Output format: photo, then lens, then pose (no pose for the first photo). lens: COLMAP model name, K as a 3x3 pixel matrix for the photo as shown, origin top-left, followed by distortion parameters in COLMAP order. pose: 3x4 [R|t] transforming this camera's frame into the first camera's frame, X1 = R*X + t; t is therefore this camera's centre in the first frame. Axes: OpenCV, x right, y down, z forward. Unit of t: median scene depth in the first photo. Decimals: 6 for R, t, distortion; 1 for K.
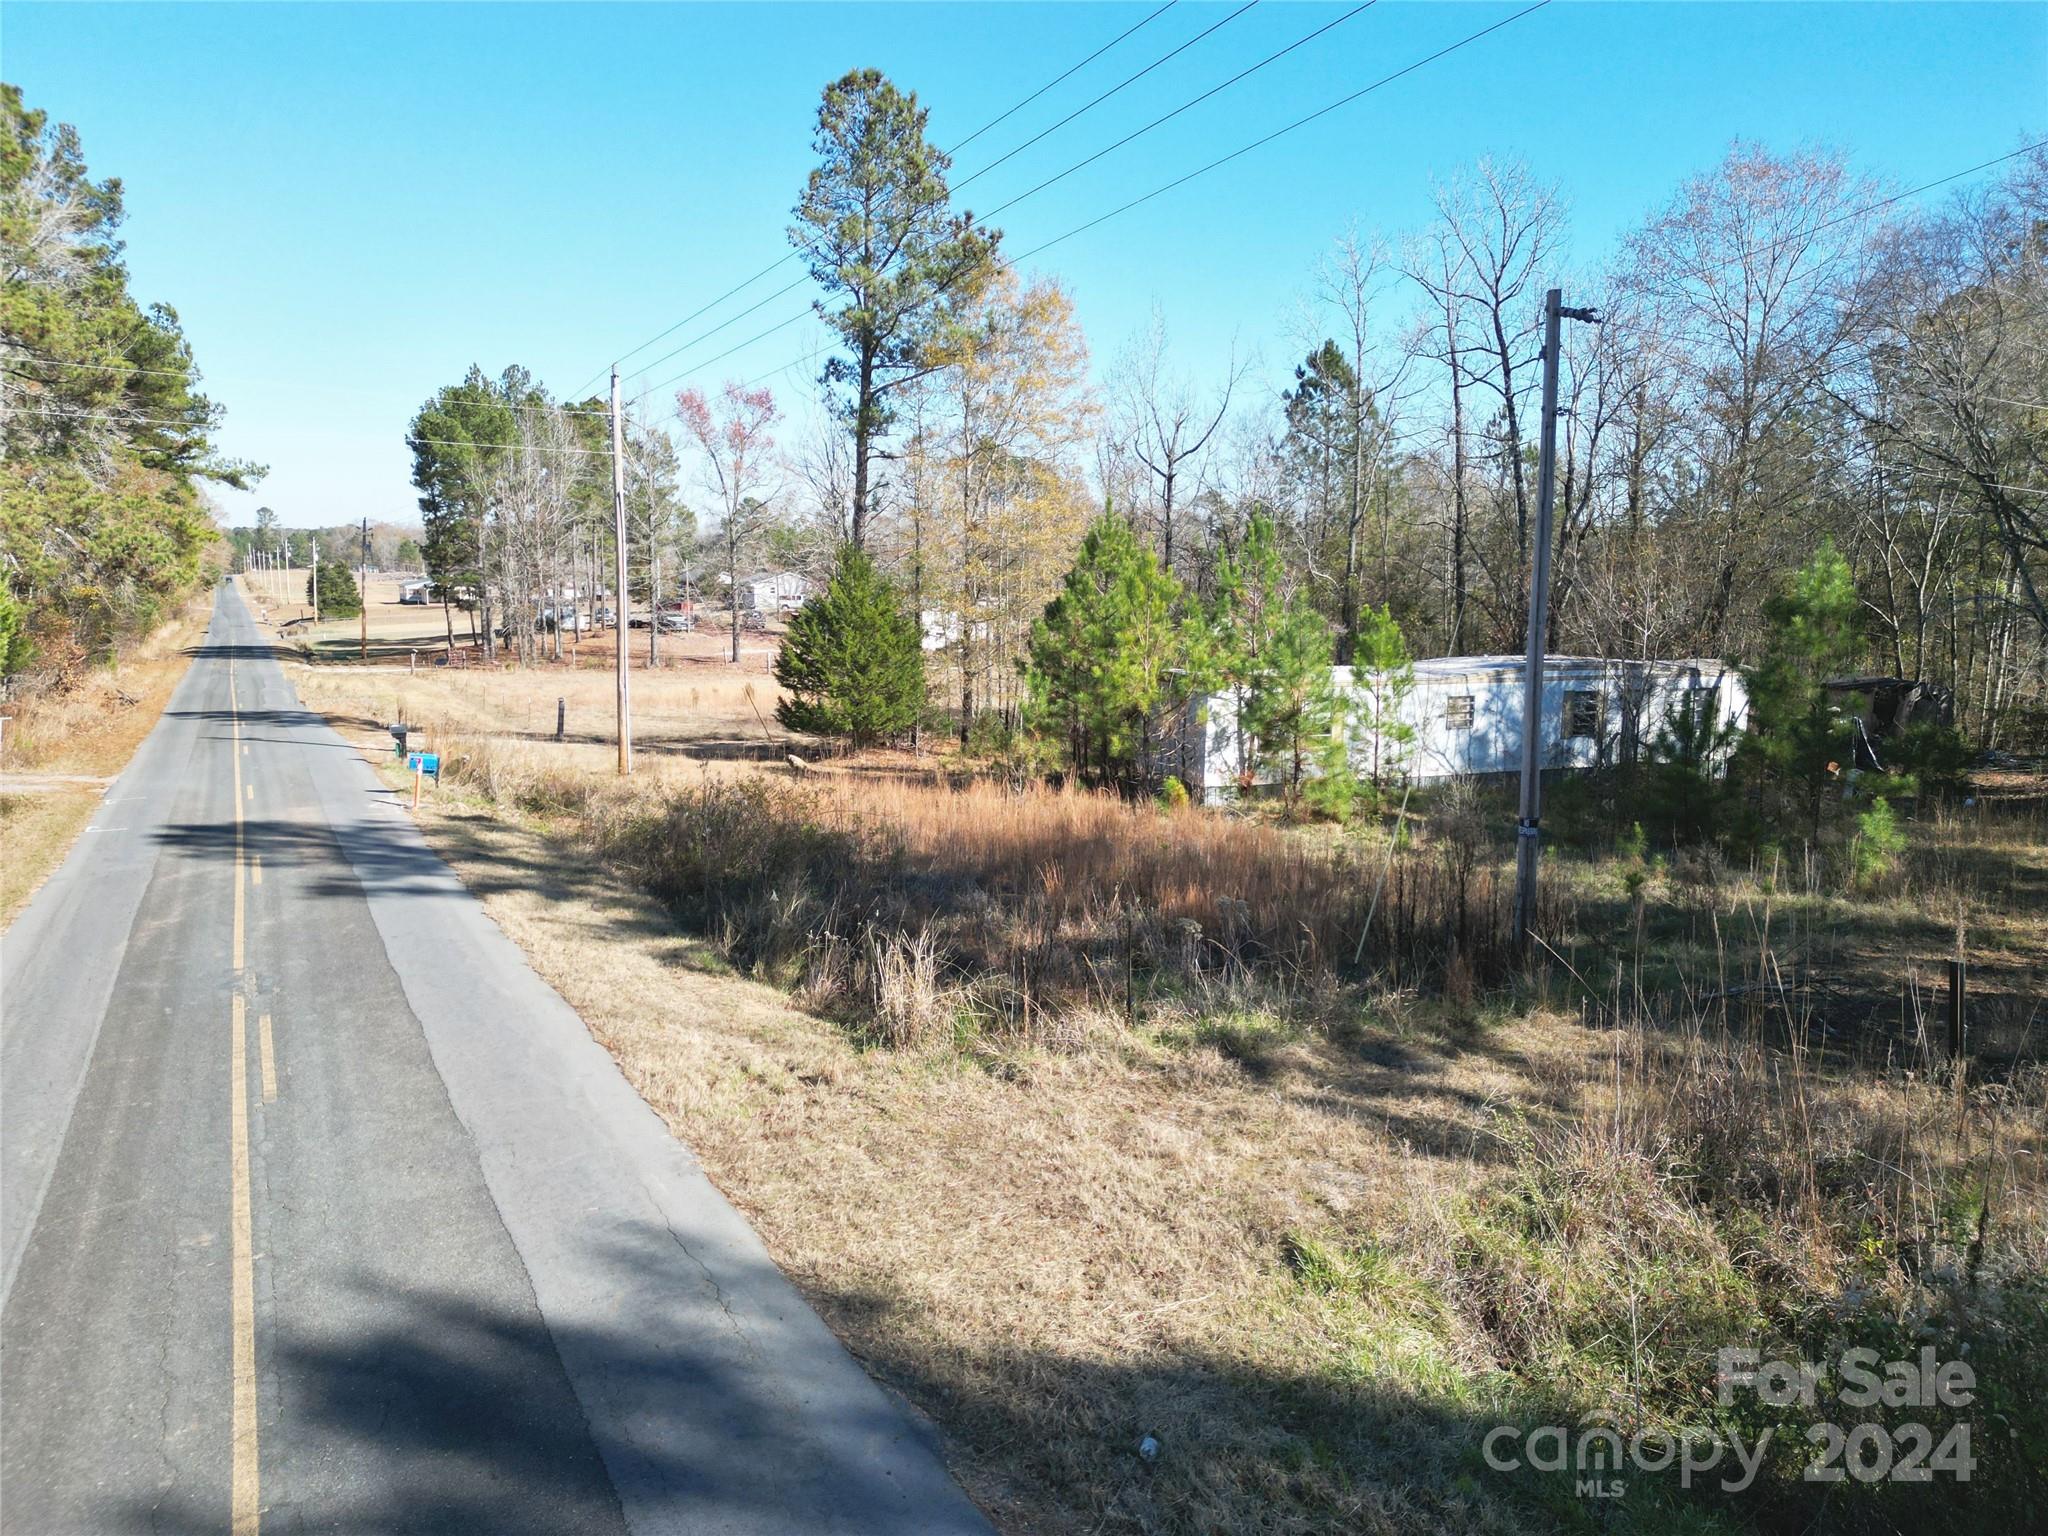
lens RADIAL K [[1397.9, 0, 1053.3], [0, 1397.9, 773.6], [0, 0, 1]] dist [0.079802, -0.002440]
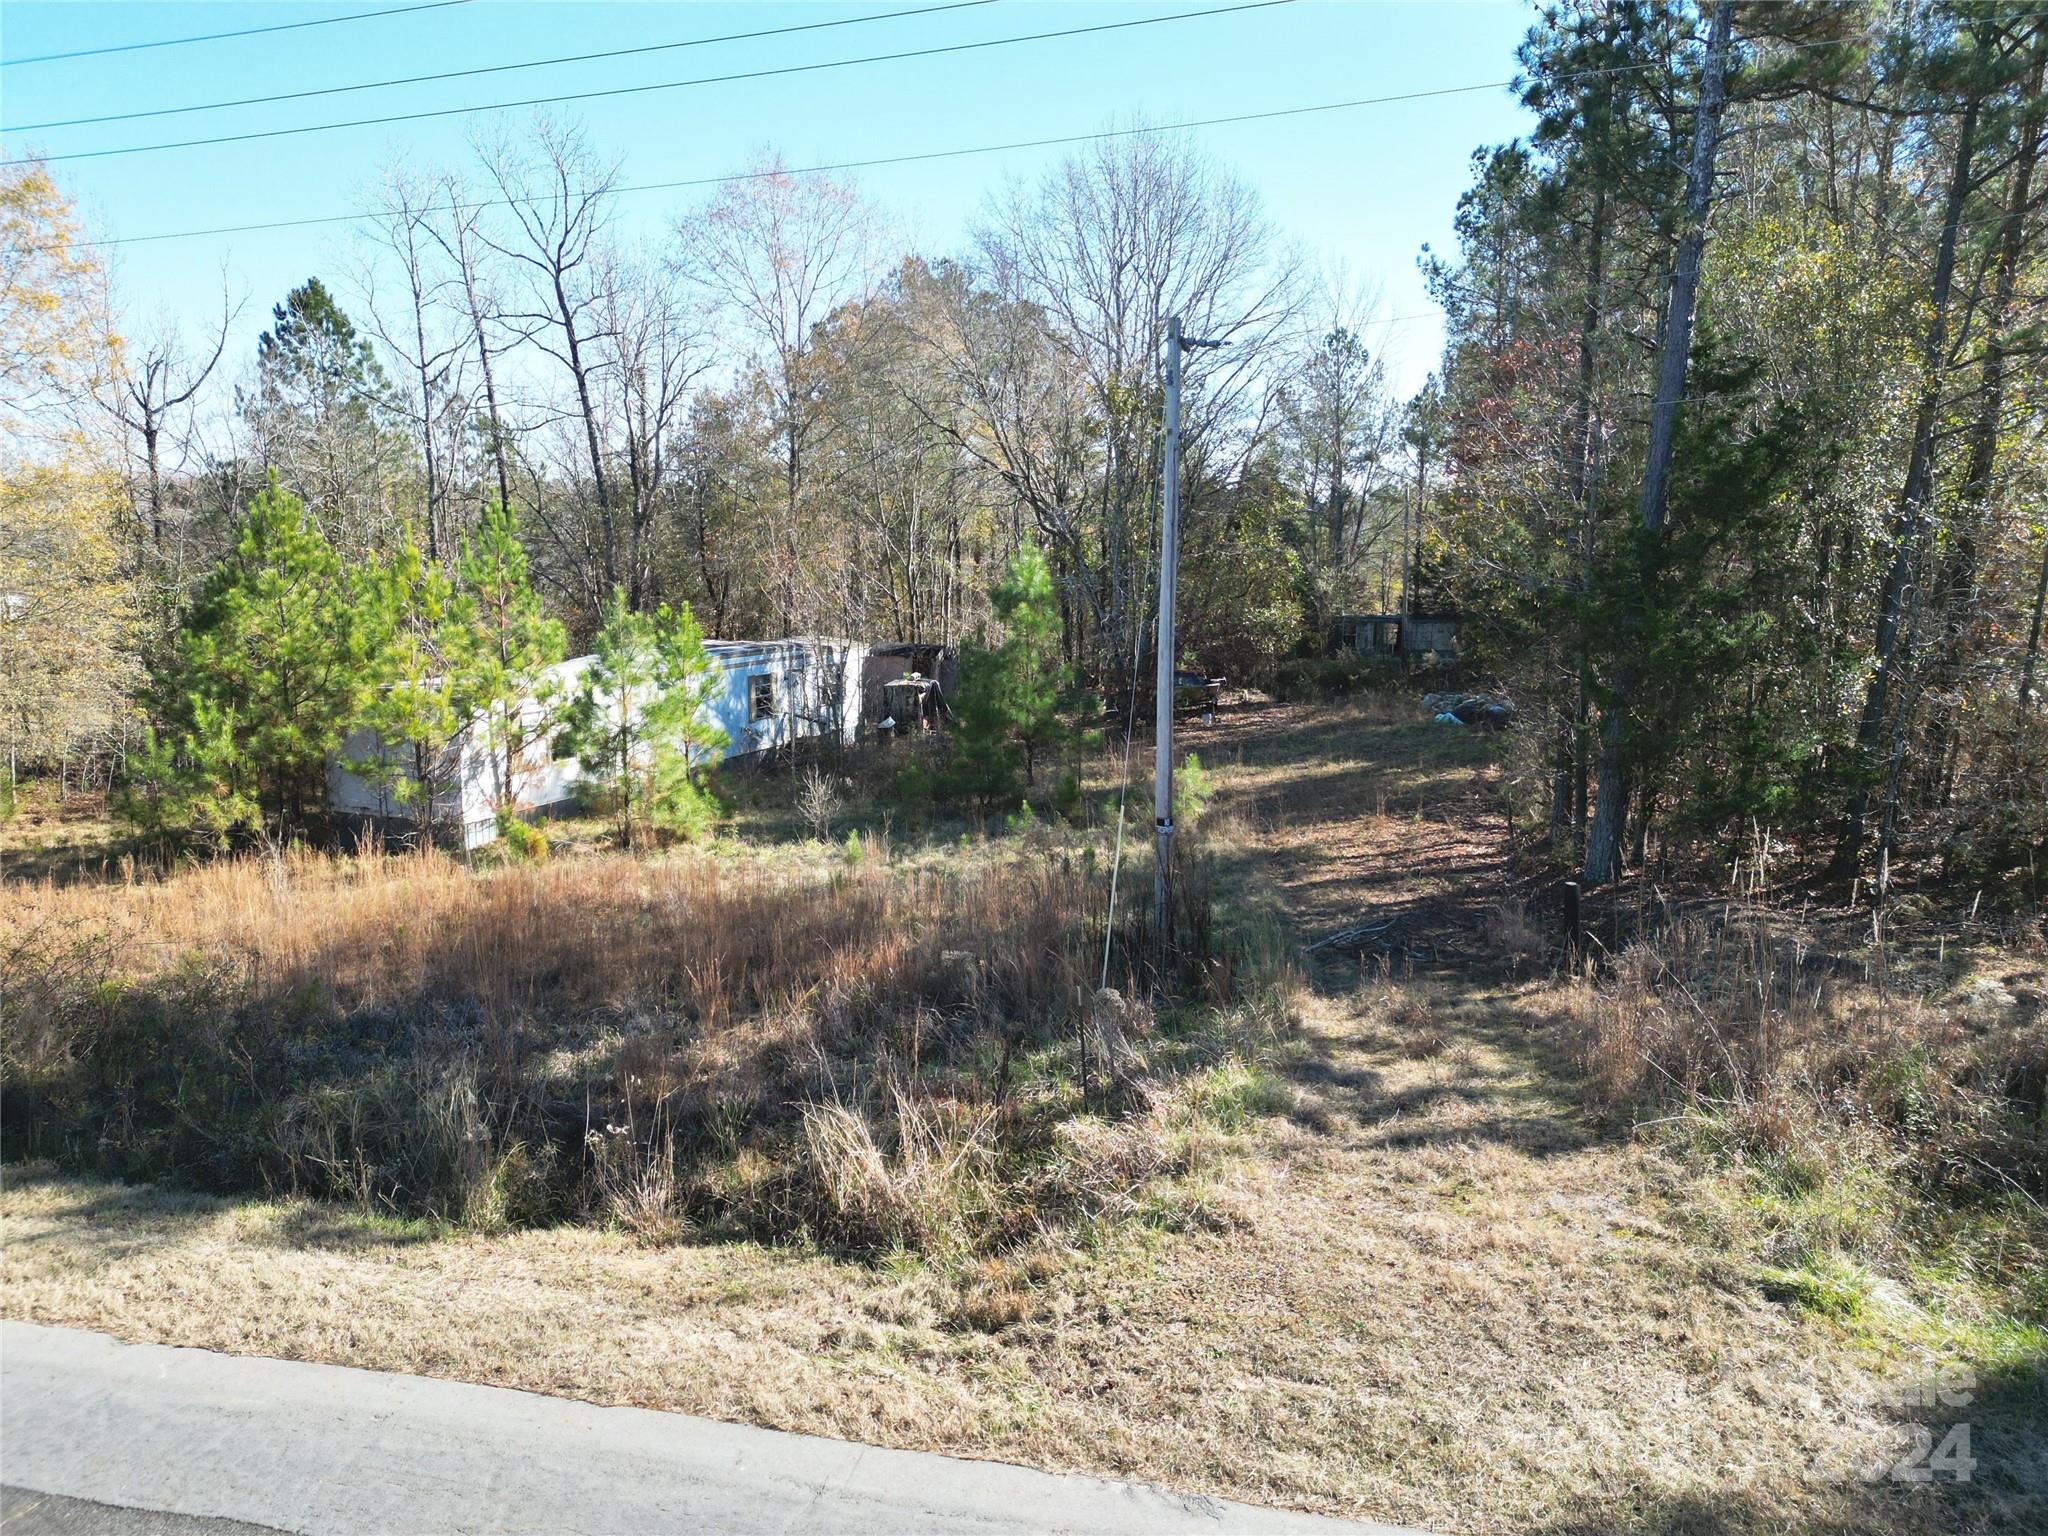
lens RADIAL K [[1387.6, 0, 1024.0], [0, 1387.6, 768.0], [0, 0, 1]] dist [0.092729, -0.099854]
pose [[0.701383, -0.123914, 0.701931, -0.181880], [0.106414, 0.991940, 0.068780, -0.034639], [-0.704796, 0.026454, 0.708917, 0.127974]]
